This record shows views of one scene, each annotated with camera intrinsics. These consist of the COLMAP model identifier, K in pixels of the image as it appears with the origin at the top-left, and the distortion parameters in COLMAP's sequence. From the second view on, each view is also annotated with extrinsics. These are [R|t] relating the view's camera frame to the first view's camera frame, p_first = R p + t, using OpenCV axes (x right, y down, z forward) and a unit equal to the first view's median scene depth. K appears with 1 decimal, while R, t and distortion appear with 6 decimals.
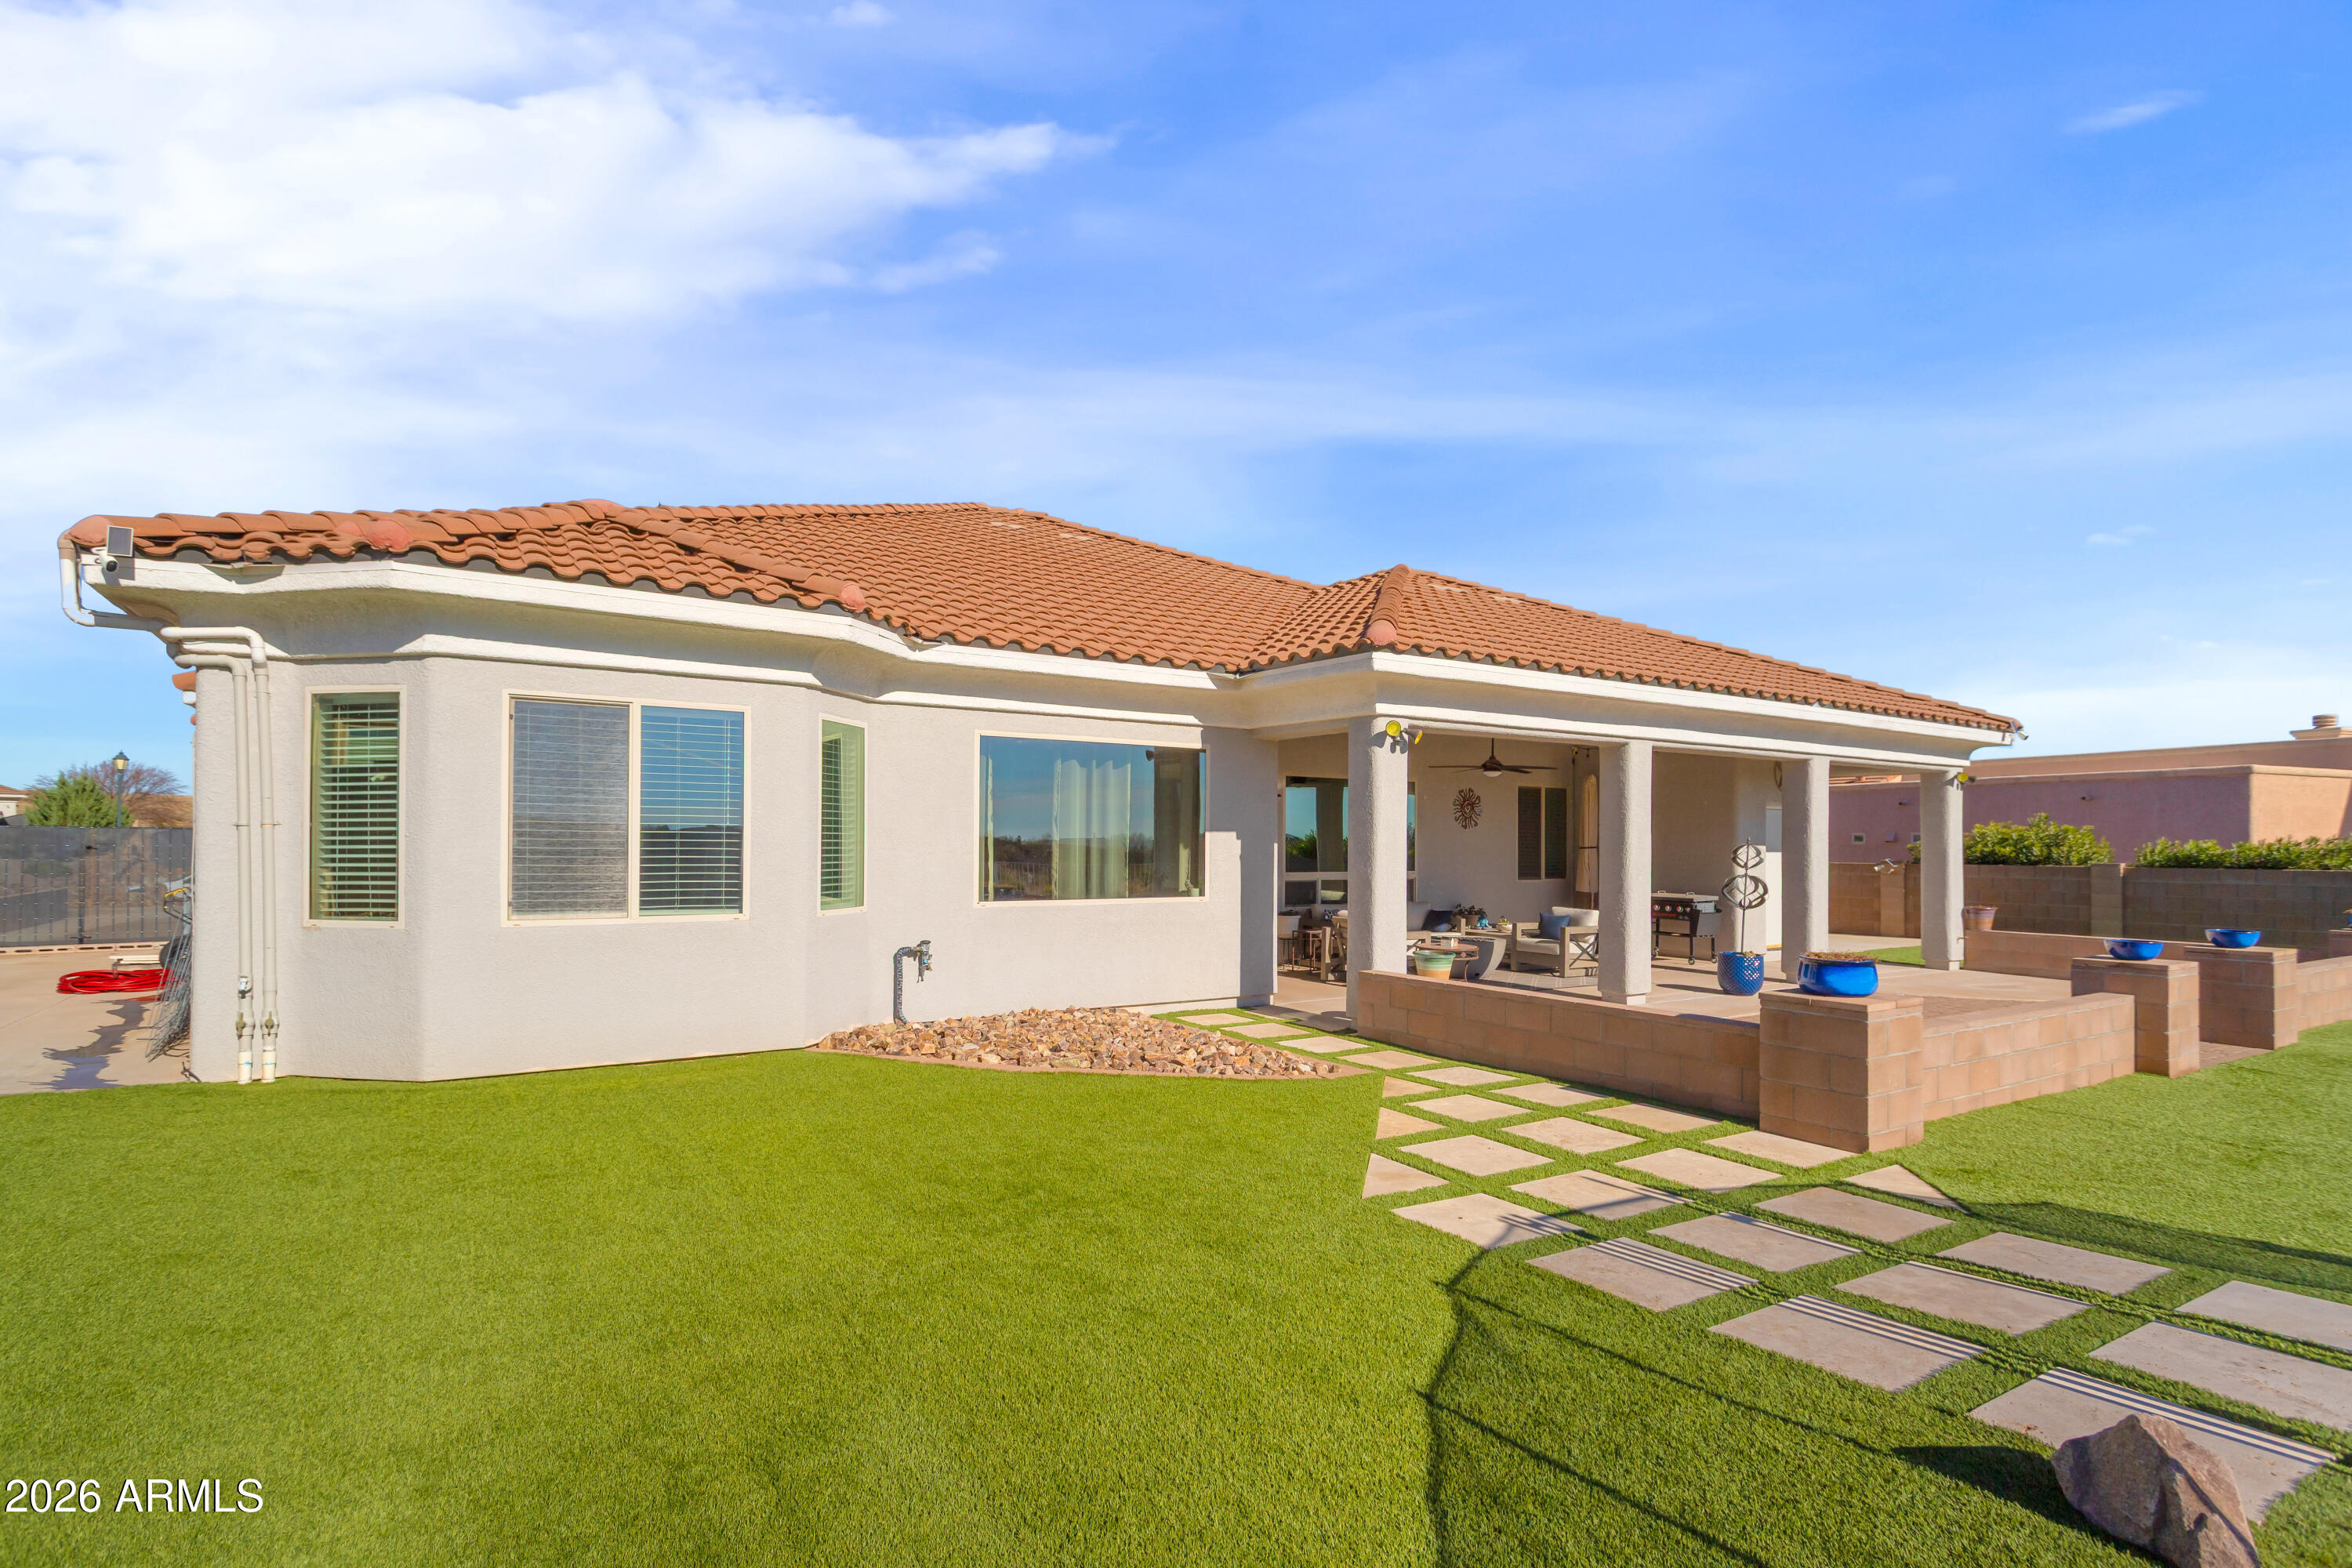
lens RADIAL K [[1143.9, 0, 1190.2], [0, 1143.9, 825.3], [0, 0, 1]] dist [0.003960, -0.000656]
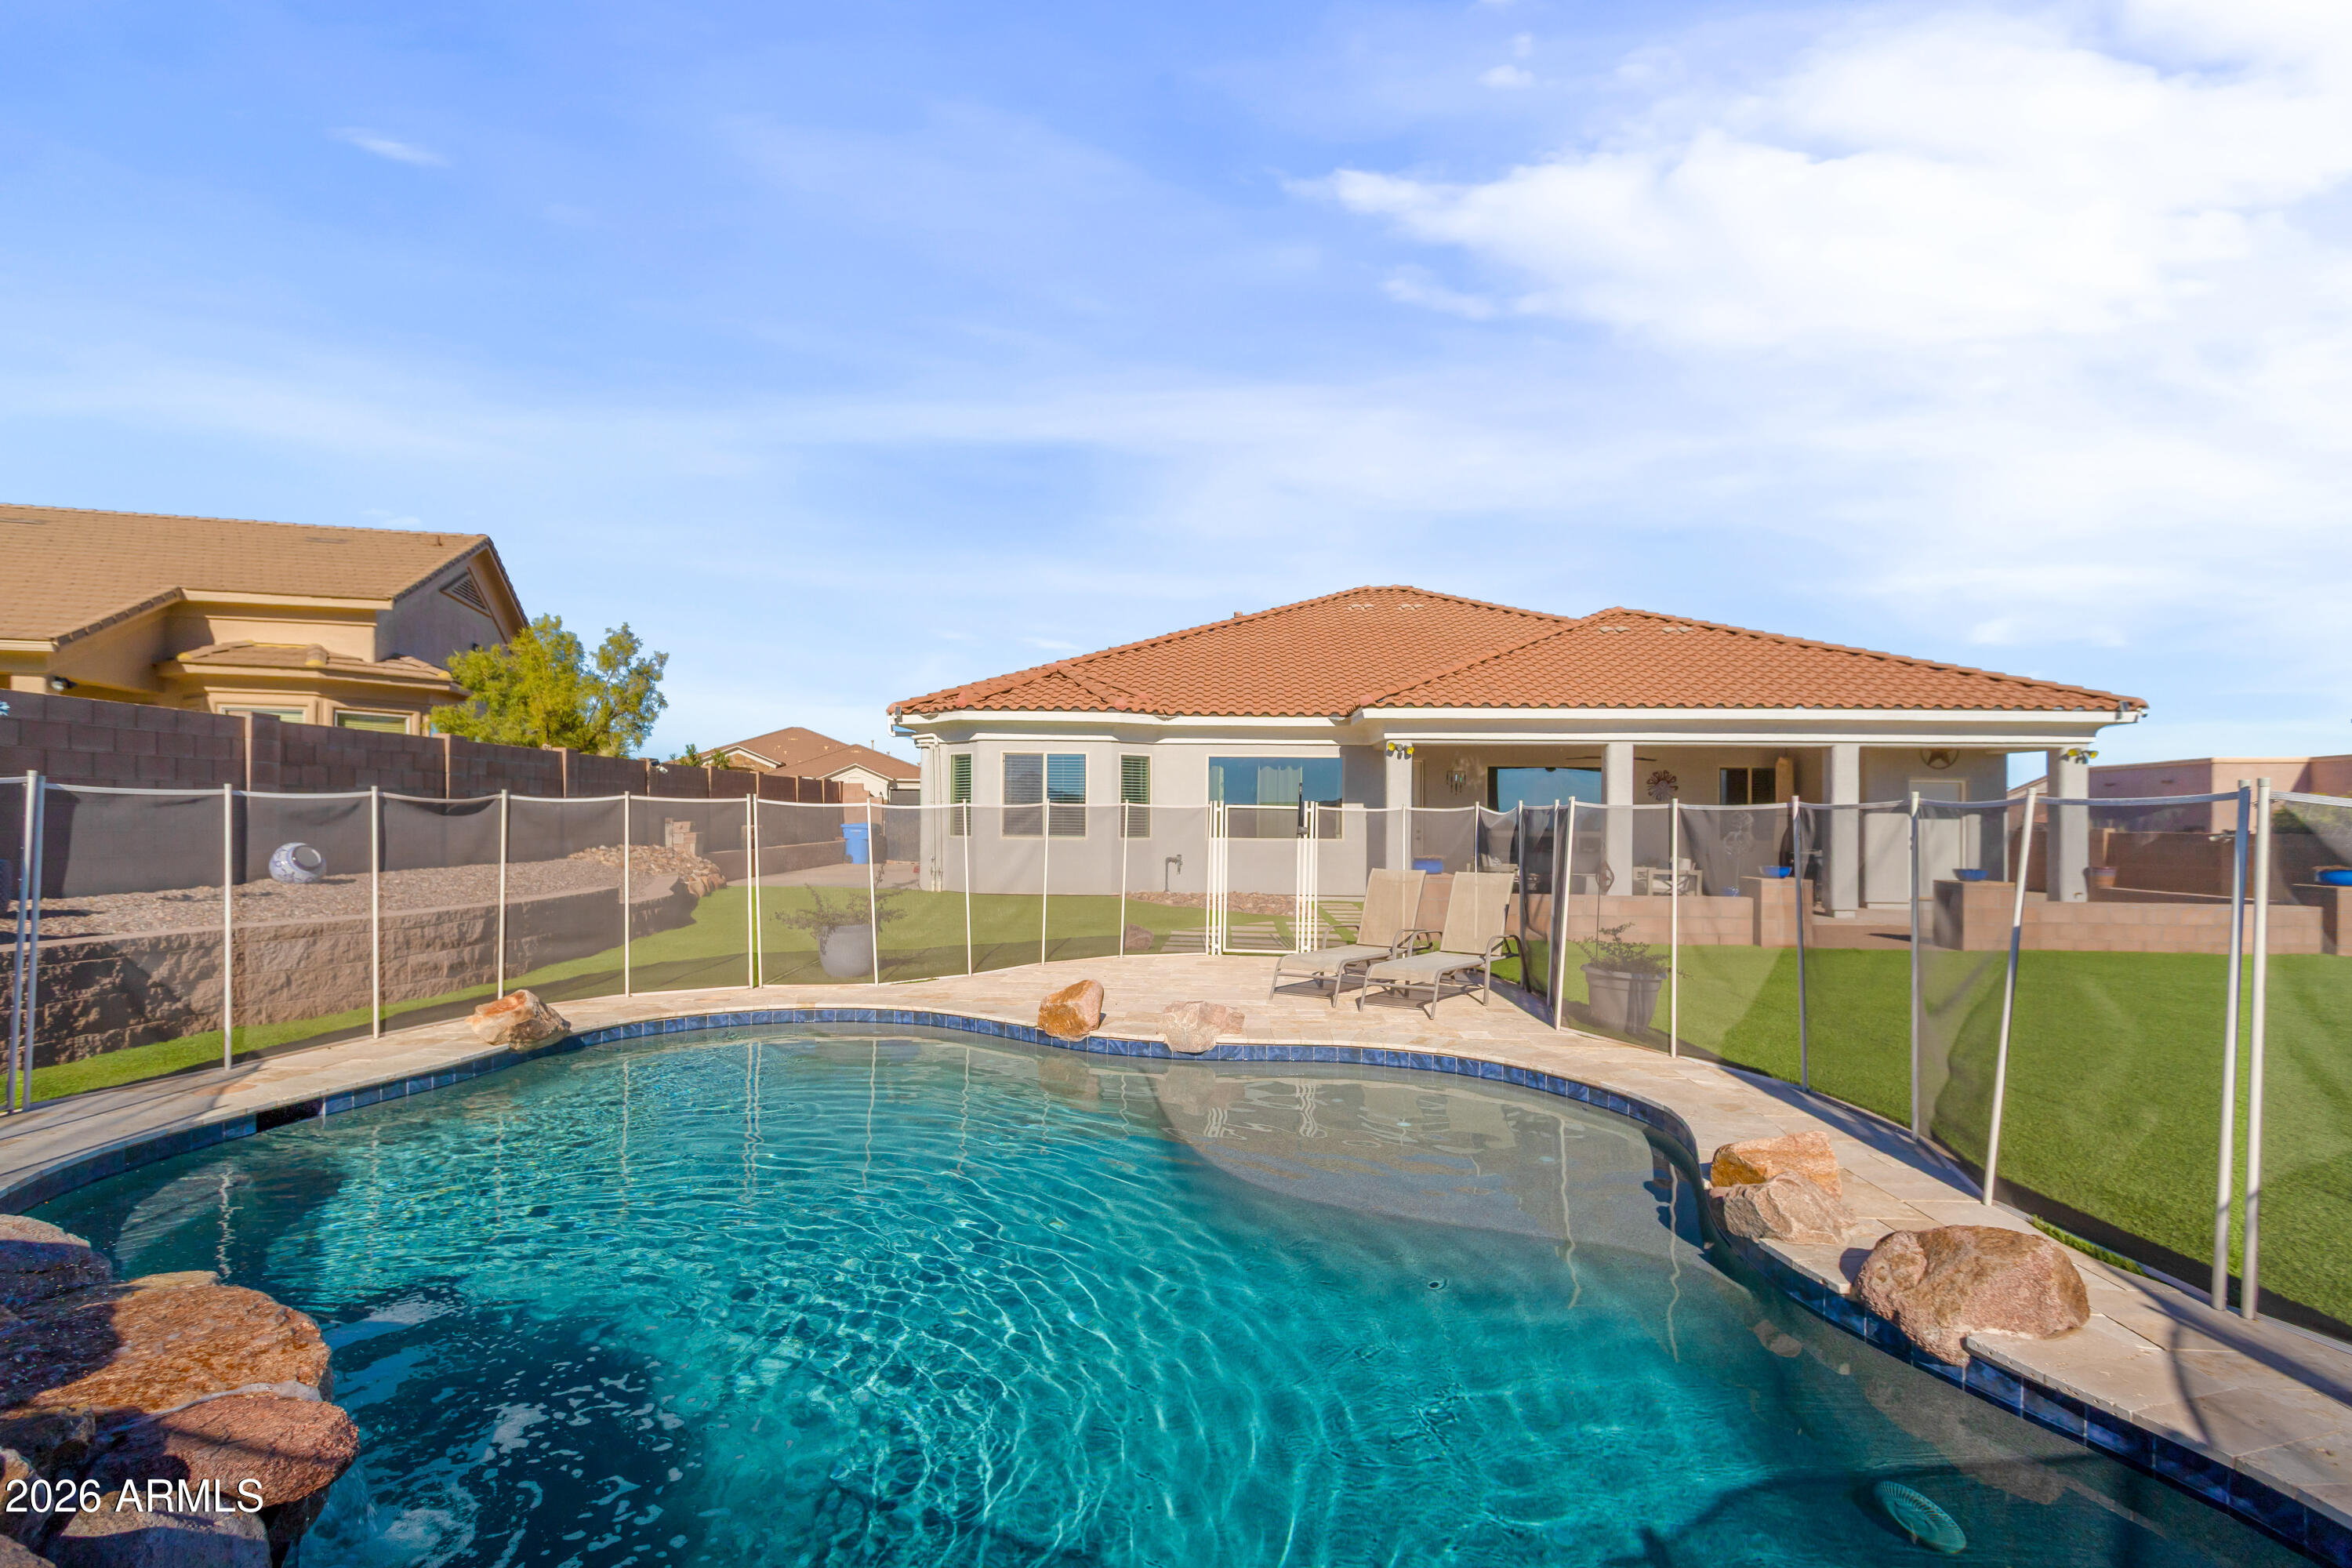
lens RADIAL K [[1143.9, 0, 1175.0], [0, 1143.9, 800.4], [0, 0, 1]] dist [0.003960, -0.000656]
pose [[0.816134, -0.008623, -0.577798, 1.081980], [0.004656, 0.999954, -0.008346, 0.018759], [0.577844, 0.004121, 0.816137, -0.808660]]
